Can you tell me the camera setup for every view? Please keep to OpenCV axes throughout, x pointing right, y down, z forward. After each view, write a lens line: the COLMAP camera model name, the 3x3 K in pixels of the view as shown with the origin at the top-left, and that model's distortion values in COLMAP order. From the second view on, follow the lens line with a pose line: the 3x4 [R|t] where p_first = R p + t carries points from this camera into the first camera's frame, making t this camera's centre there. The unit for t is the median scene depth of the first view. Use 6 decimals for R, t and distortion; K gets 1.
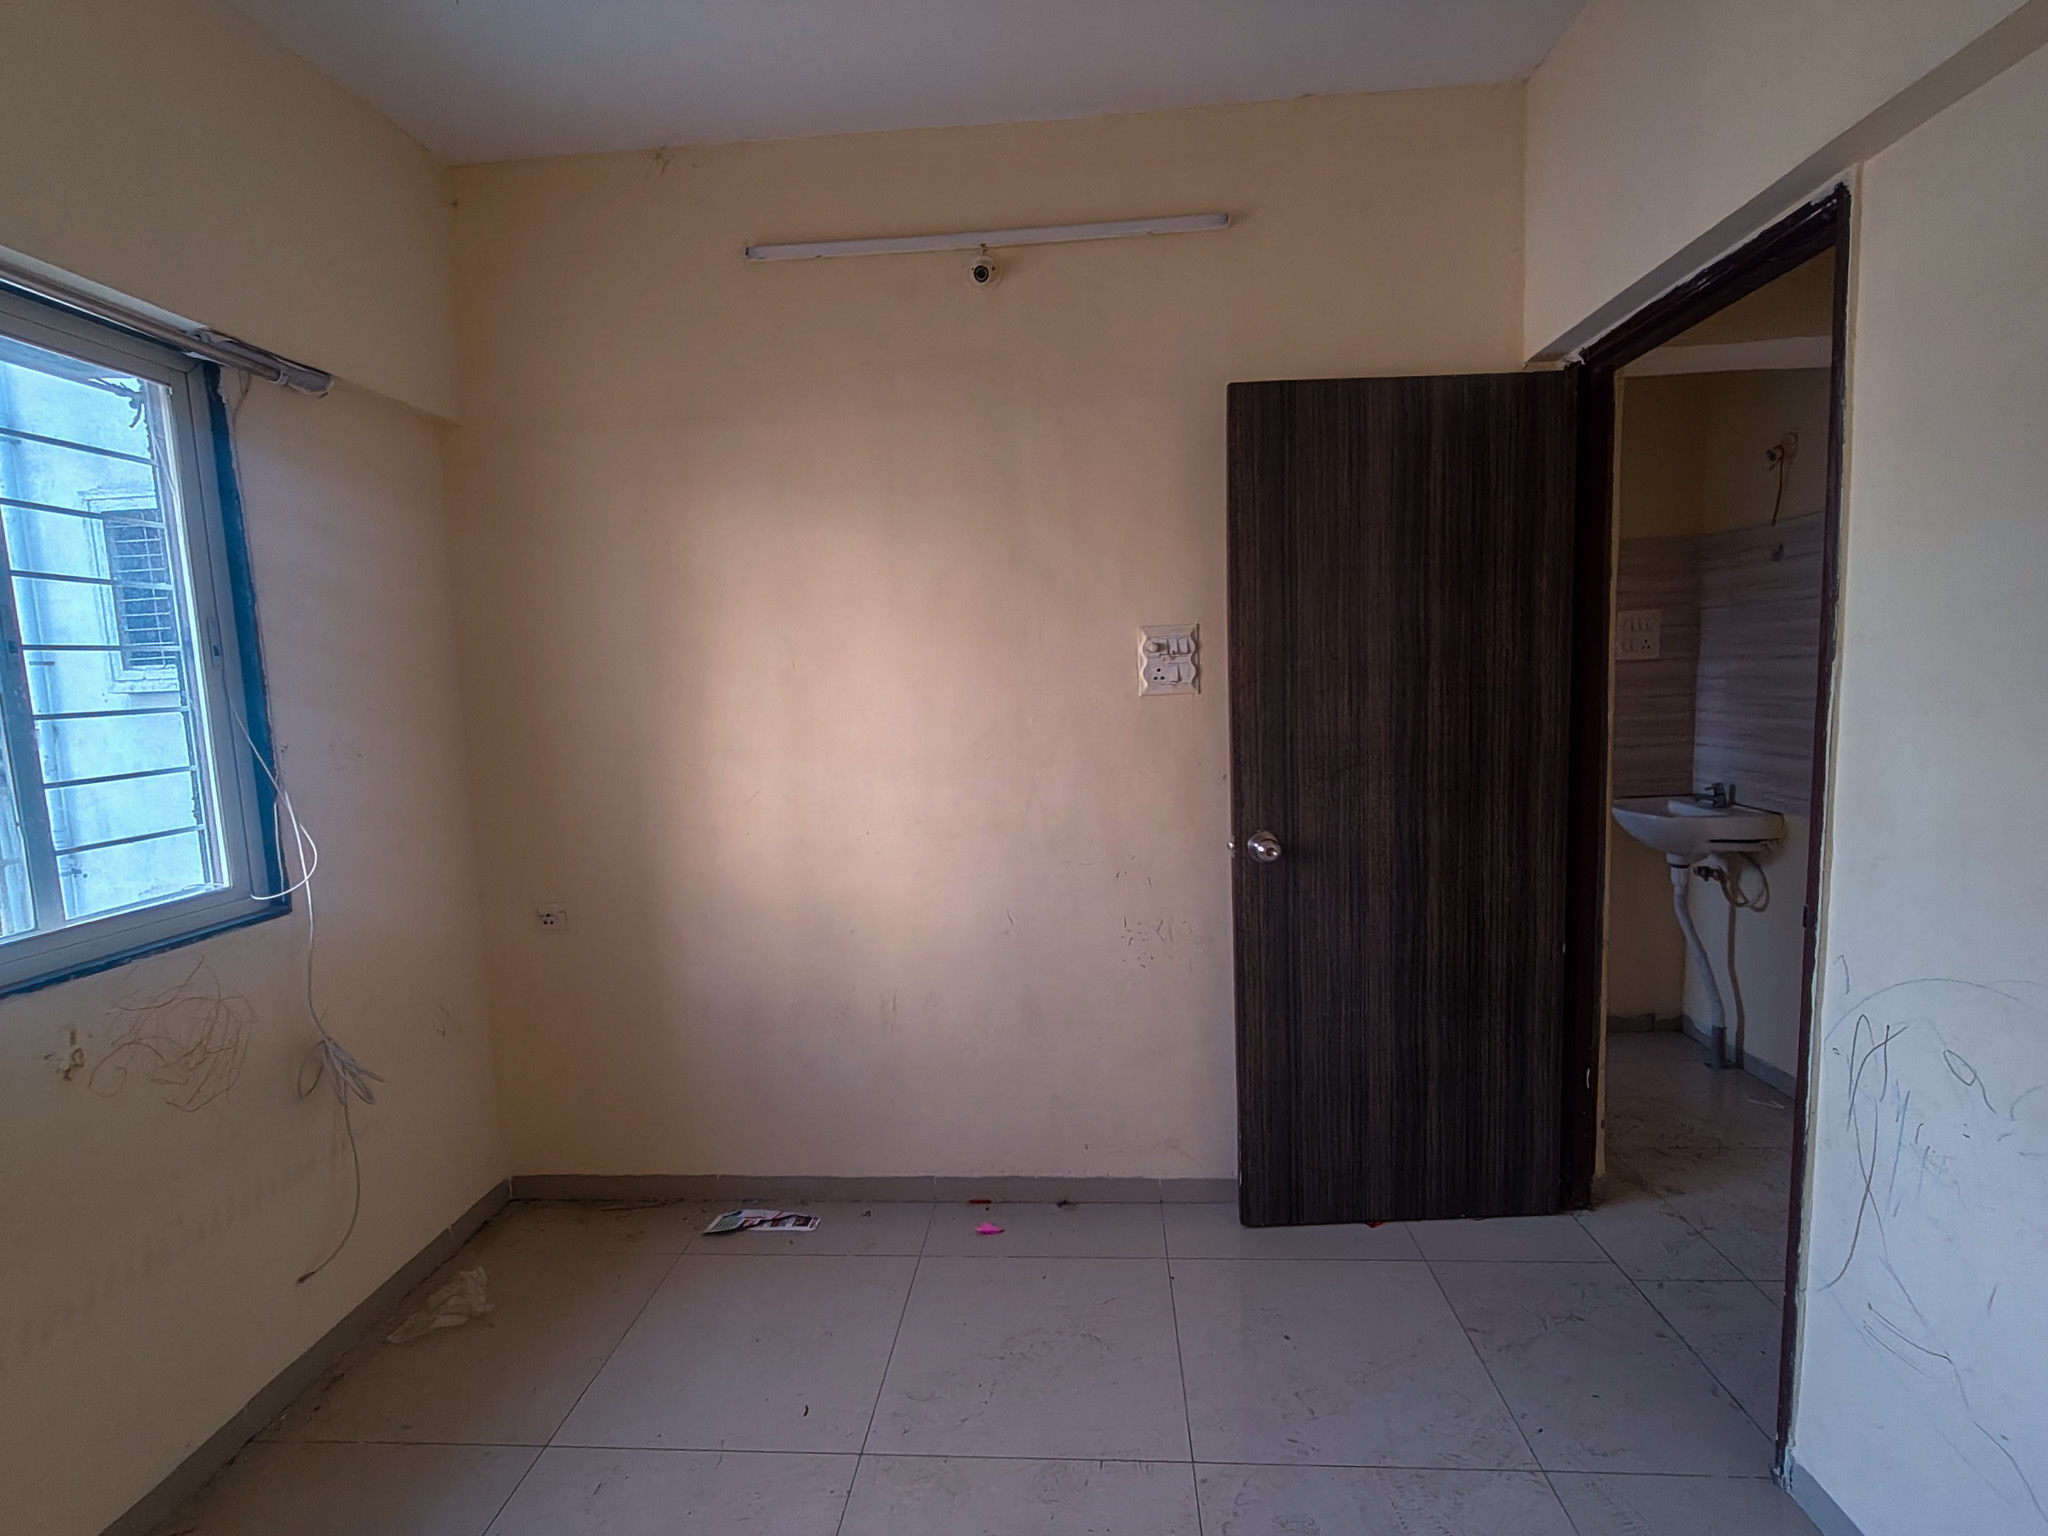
lens RADIAL K [[959.9, 0, 1016.1], [0, 959.9, 775.3], [0, 0, 1]] dist [0.008619, -0.005049]
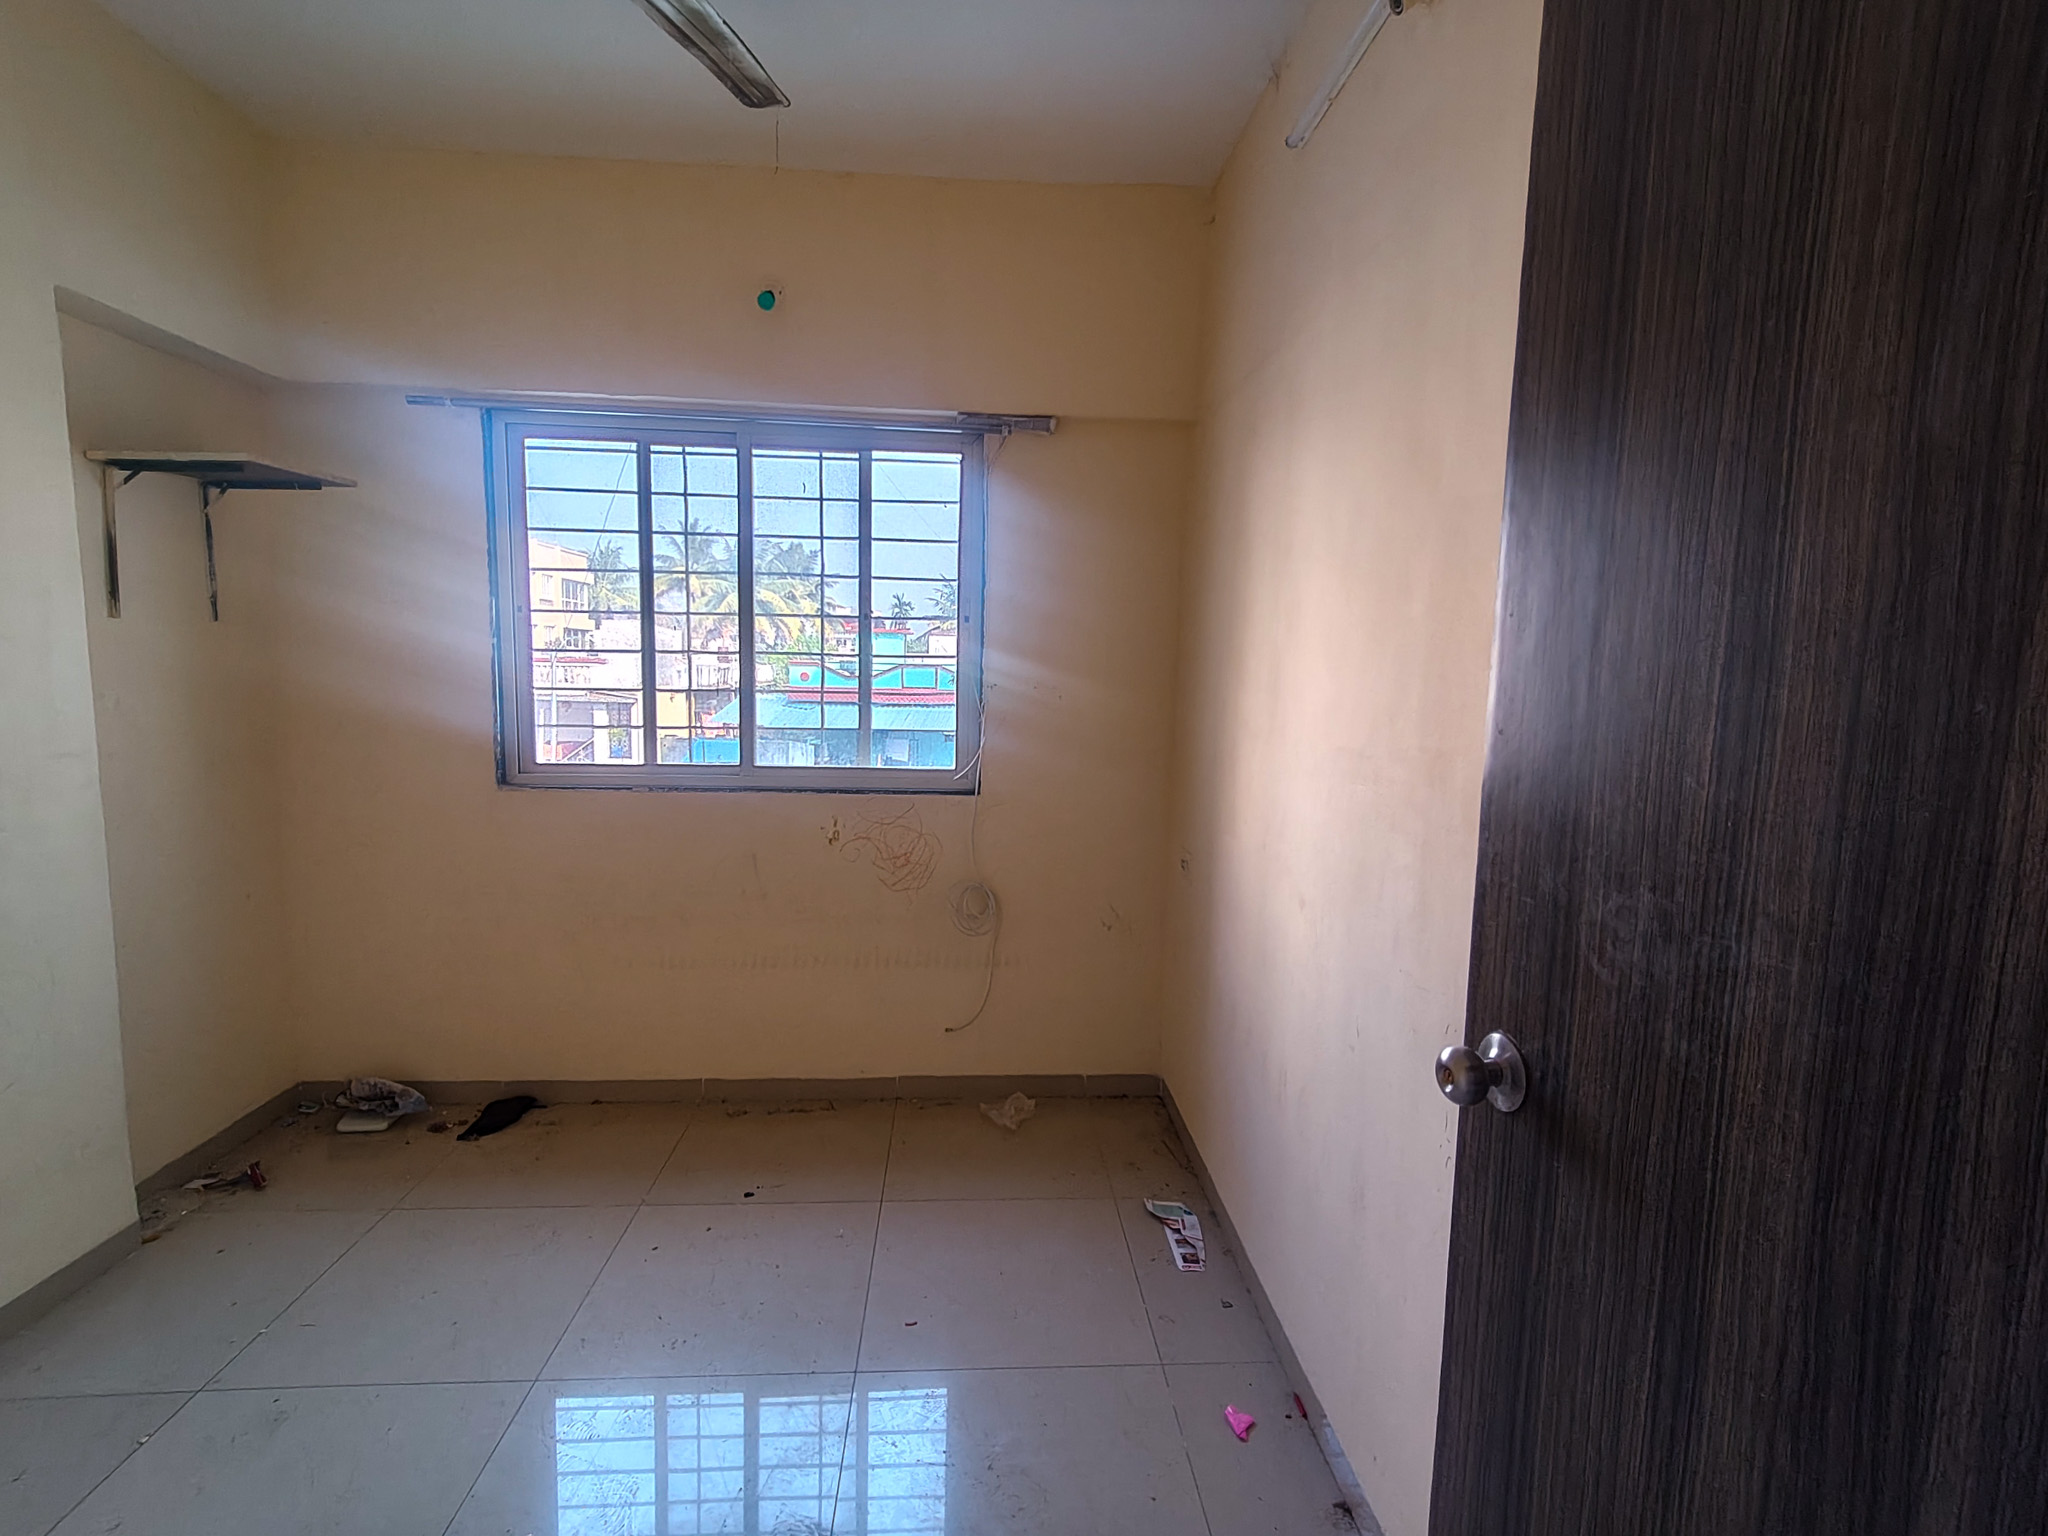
lens RADIAL K [[959.9, 0, 1016.1], [0, 959.9, 775.3], [0, 0, 1]] dist [0.008619, -0.005049]
pose [[0.131877, 0.148261, -0.980116, 0.714649], [-0.131285, 0.982654, 0.130981, -0.090704], [0.982534, 0.111401, 0.149053, 0.834445]]
